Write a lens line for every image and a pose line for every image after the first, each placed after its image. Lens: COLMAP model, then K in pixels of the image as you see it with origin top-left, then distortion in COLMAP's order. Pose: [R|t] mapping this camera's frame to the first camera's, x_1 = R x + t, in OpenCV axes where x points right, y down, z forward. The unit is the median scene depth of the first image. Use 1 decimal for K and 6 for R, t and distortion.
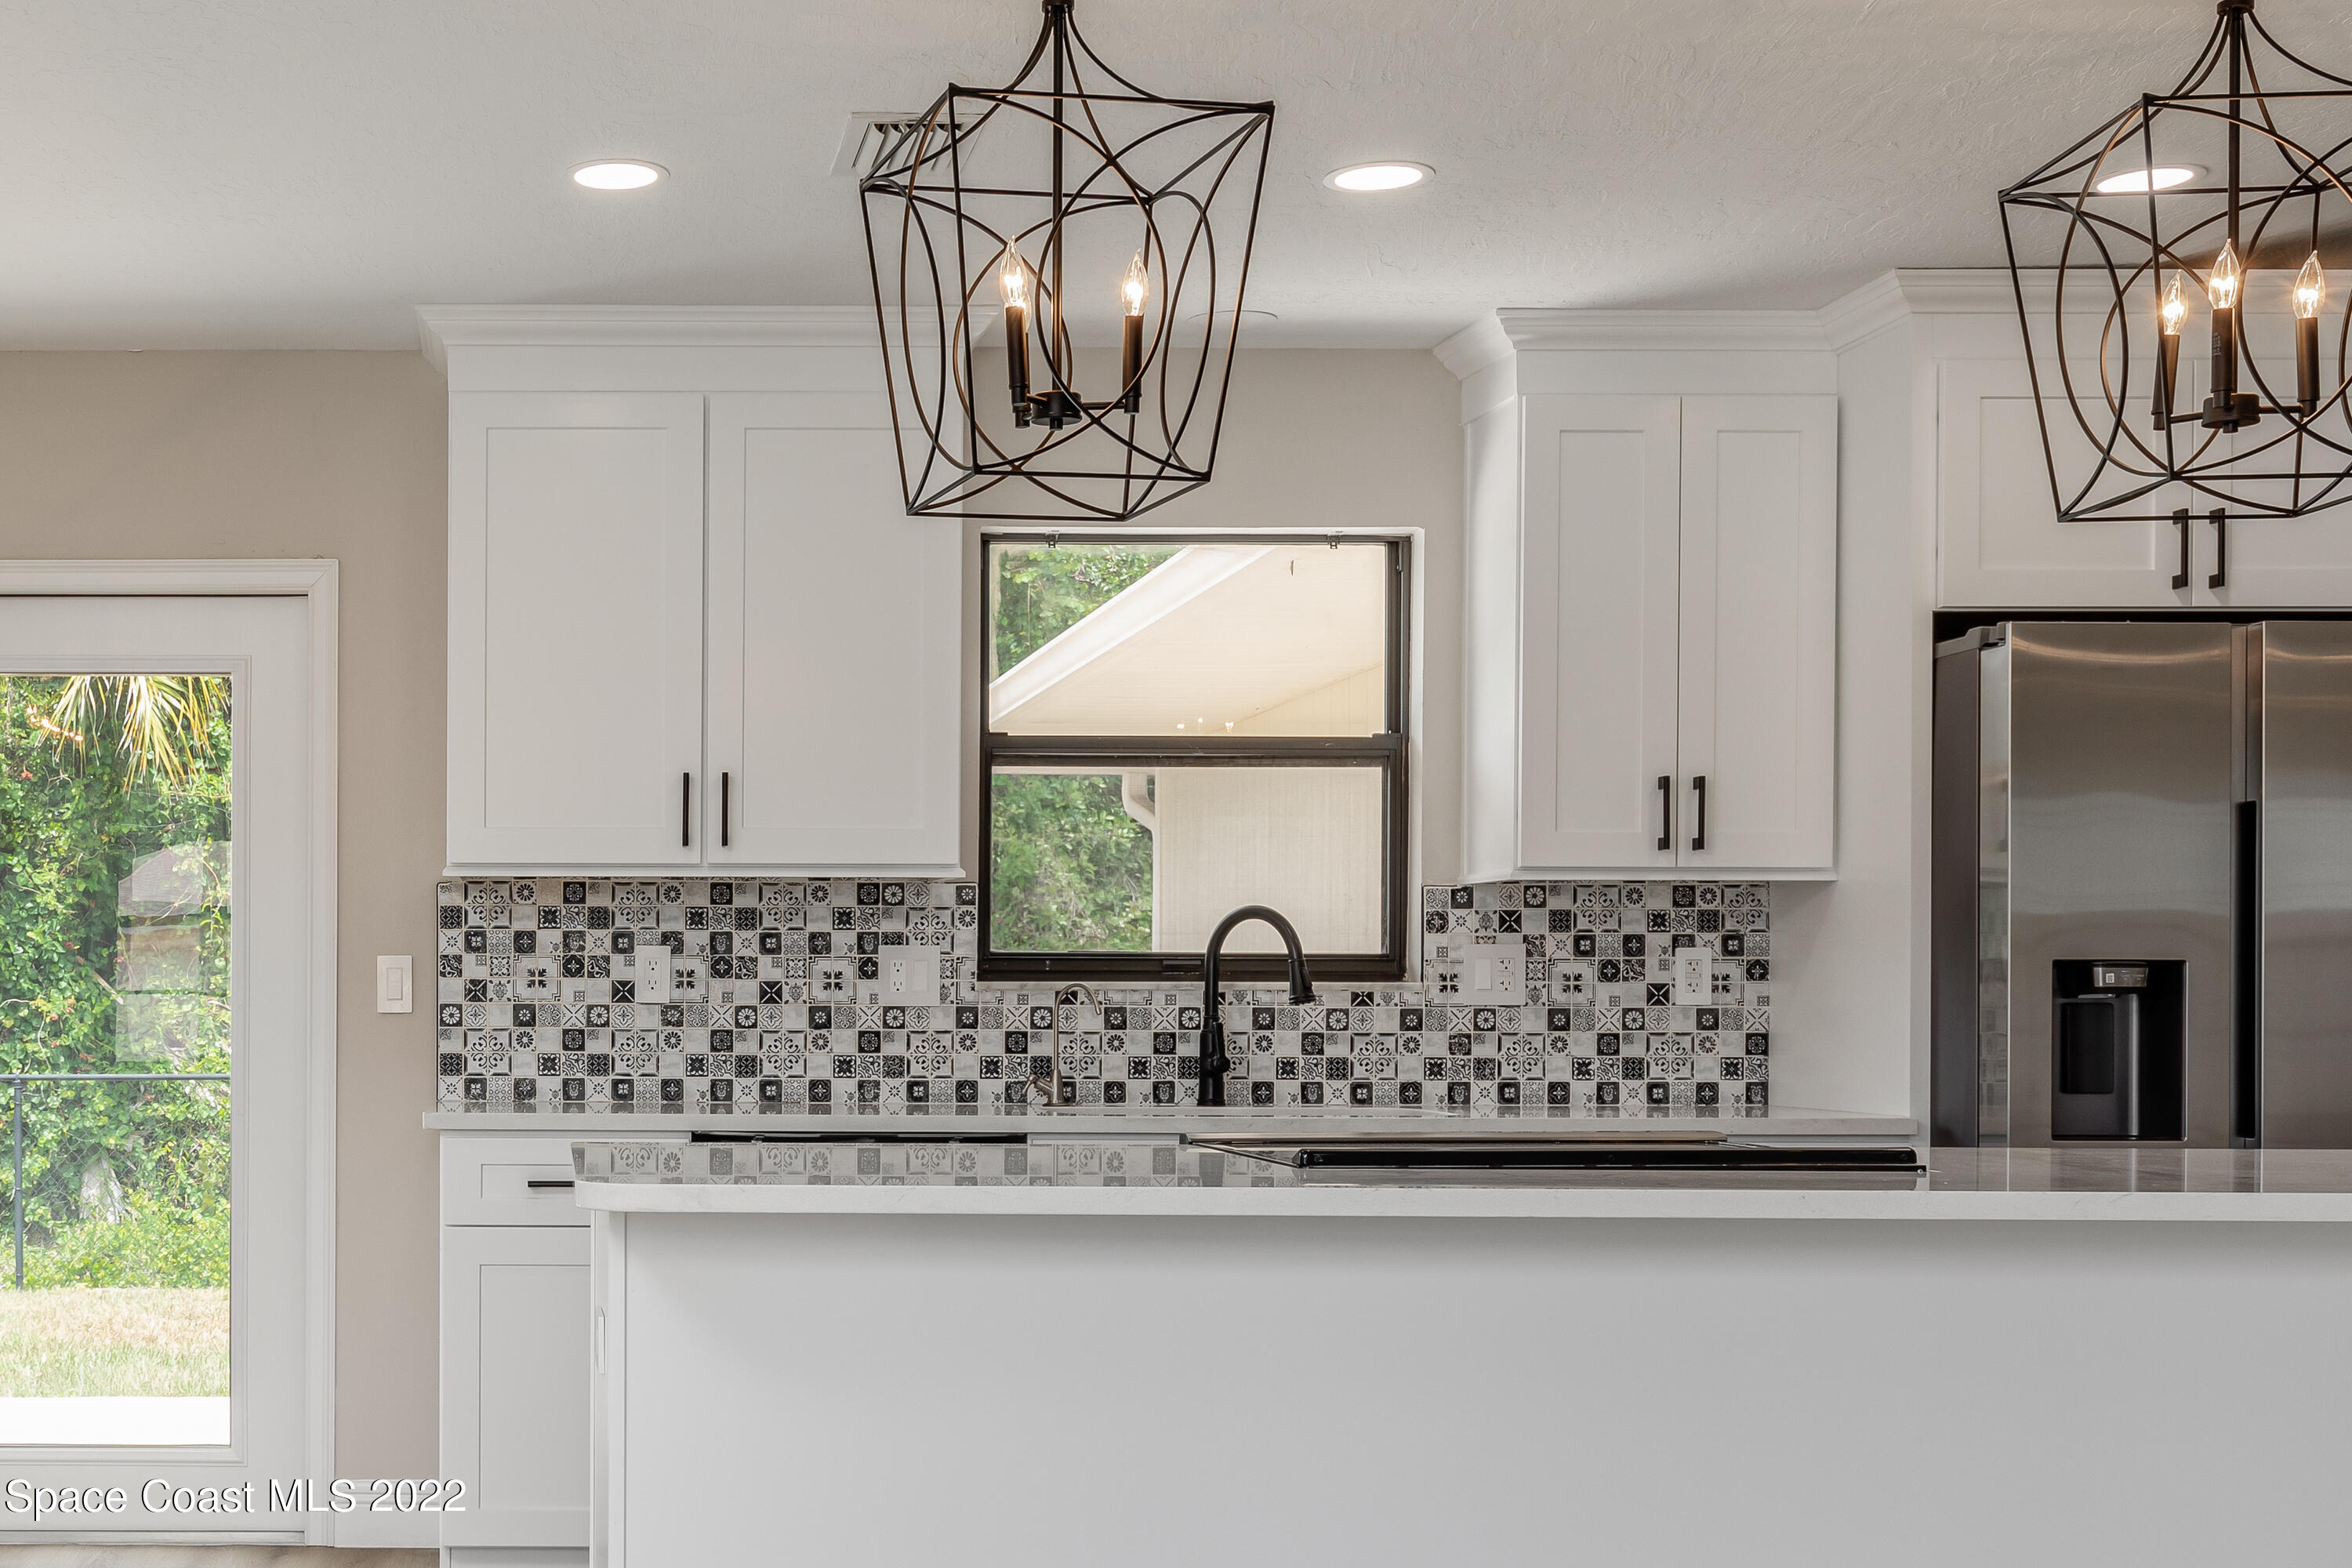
lens RADIAL K [[1353.1, 0, 1175.8], [0, 1353.1, 966.5], [0, 0, 1]] dist [0.000700, 0.000219]
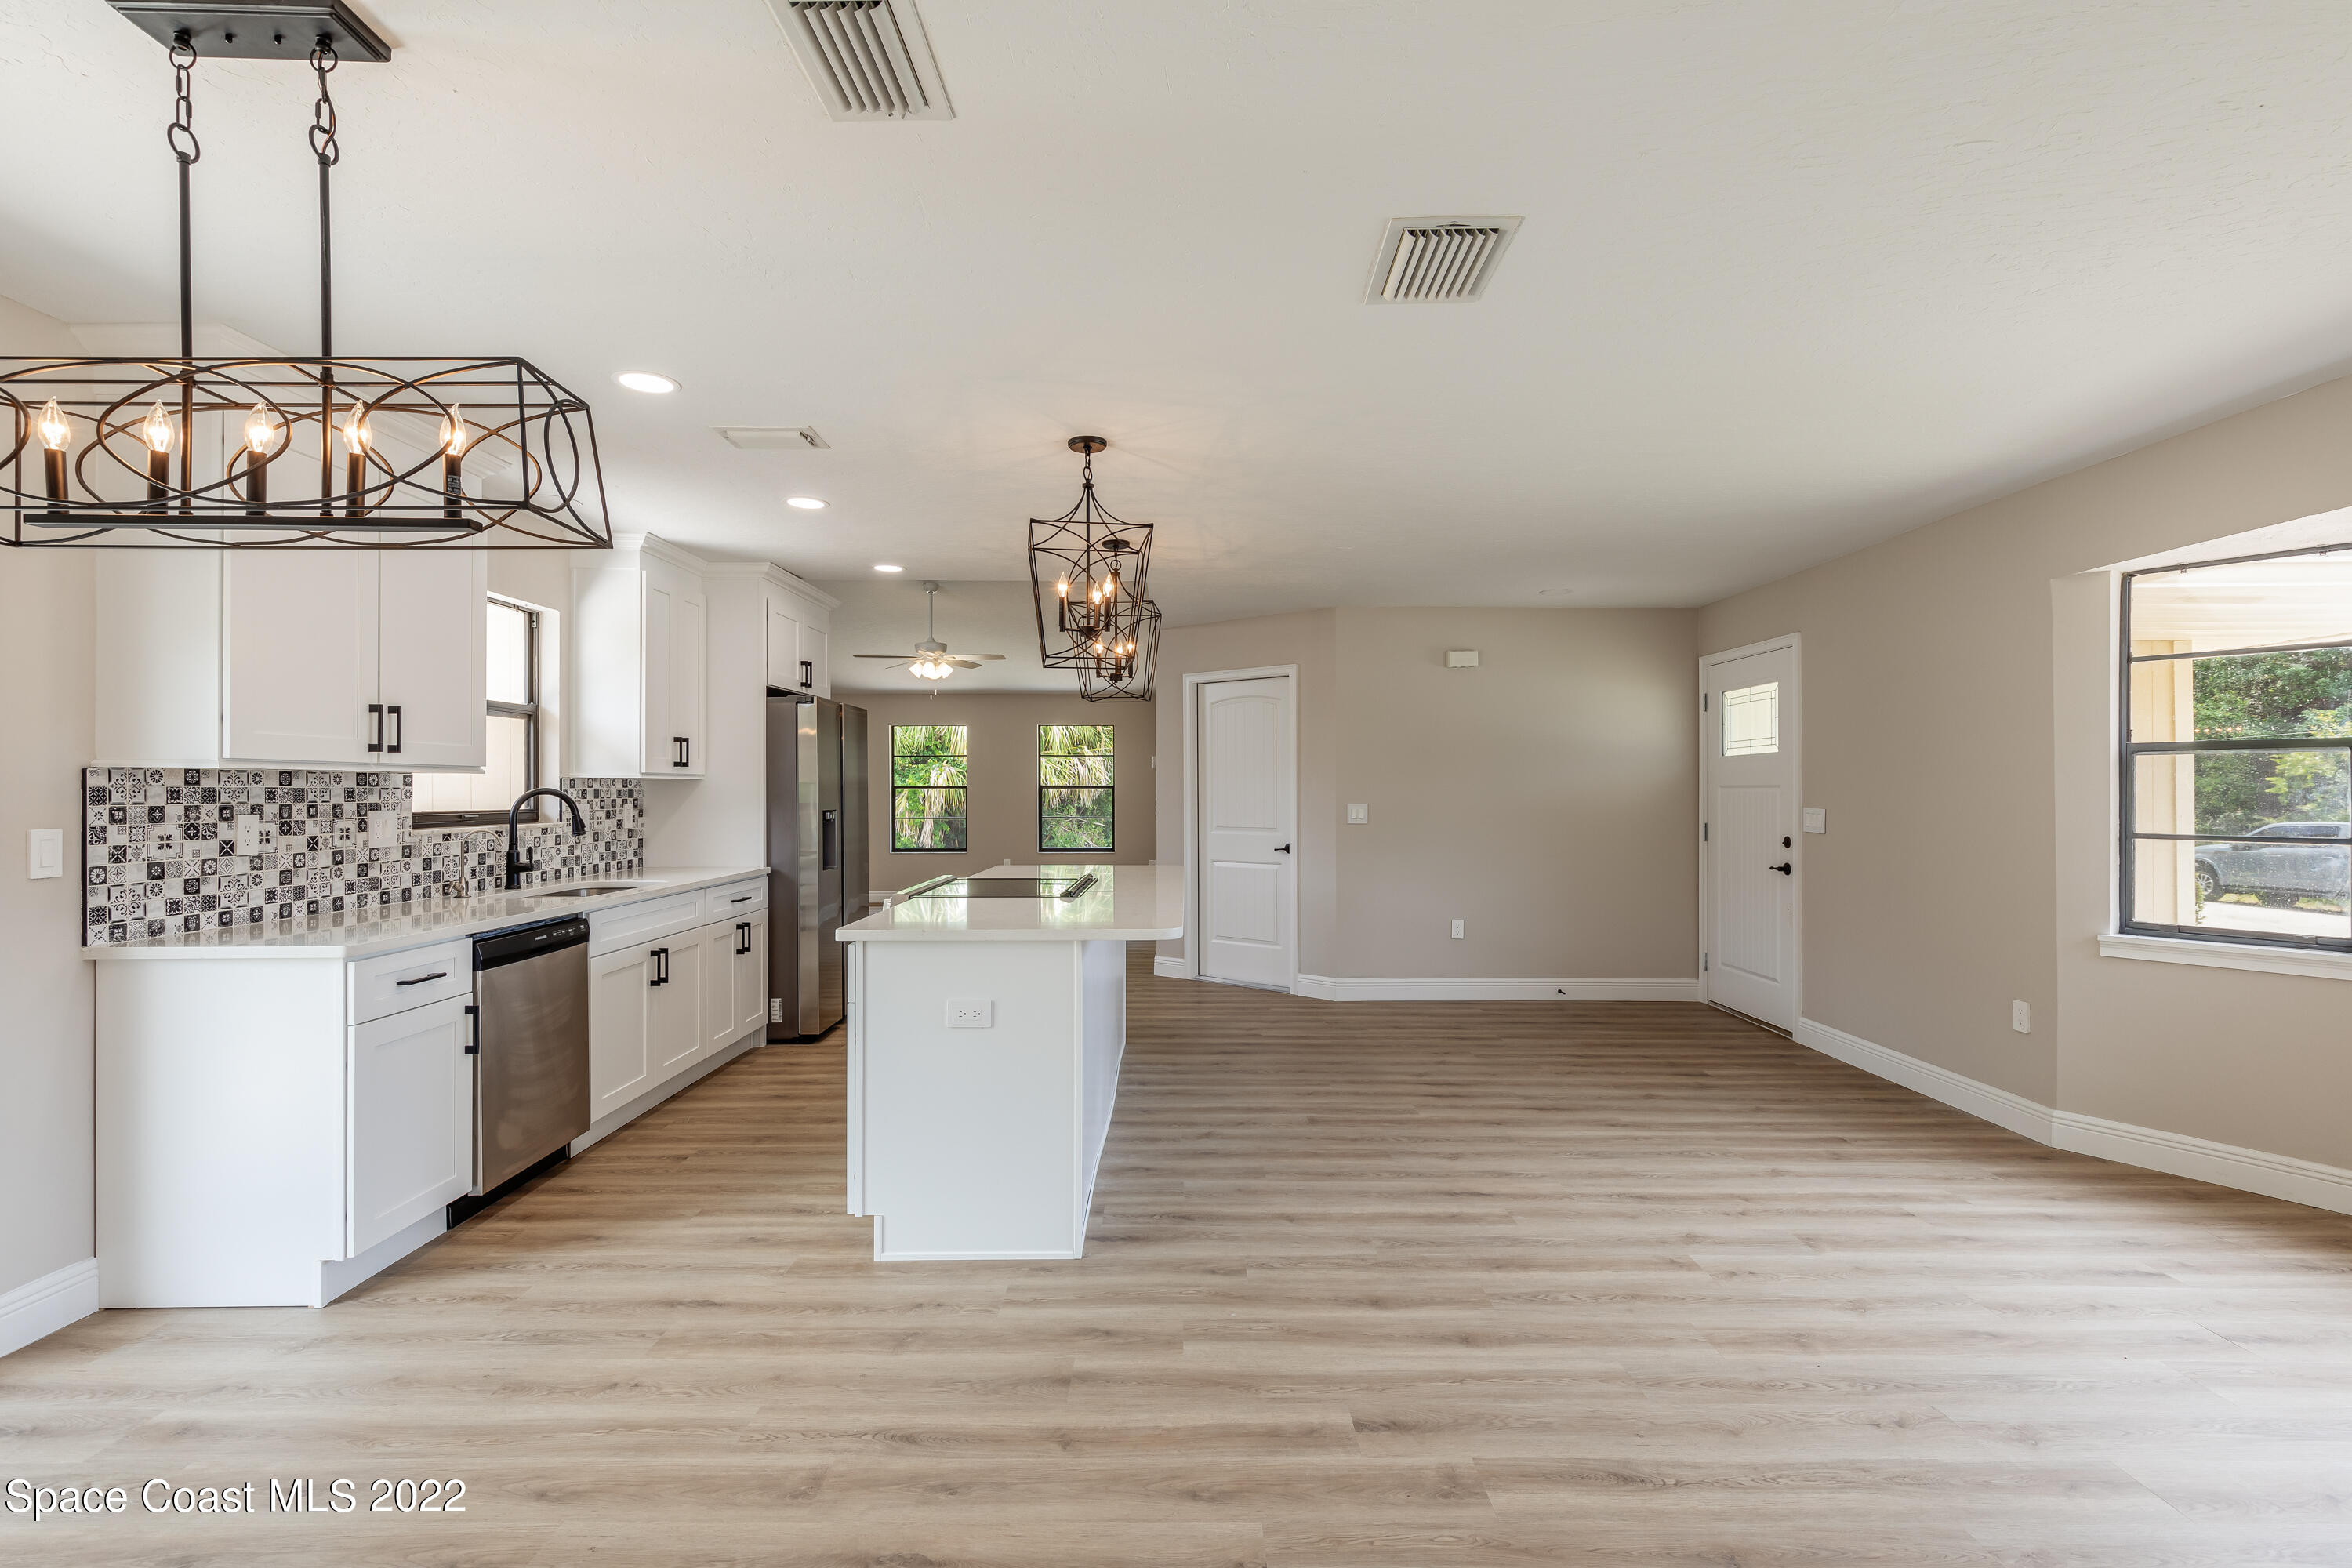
lens RADIAL K [[1039.3, 0, 1175.0], [0, 1039.3, 783.5], [0, 0, 1]] dist [-0.000276, -0.000218]
pose [[-0.005278, 0.003971, 0.999978, -1.486965], [0.038363, 0.999257, -0.003766, -0.006562], [-0.999250, 0.038342, -0.005426, 0.023433]]
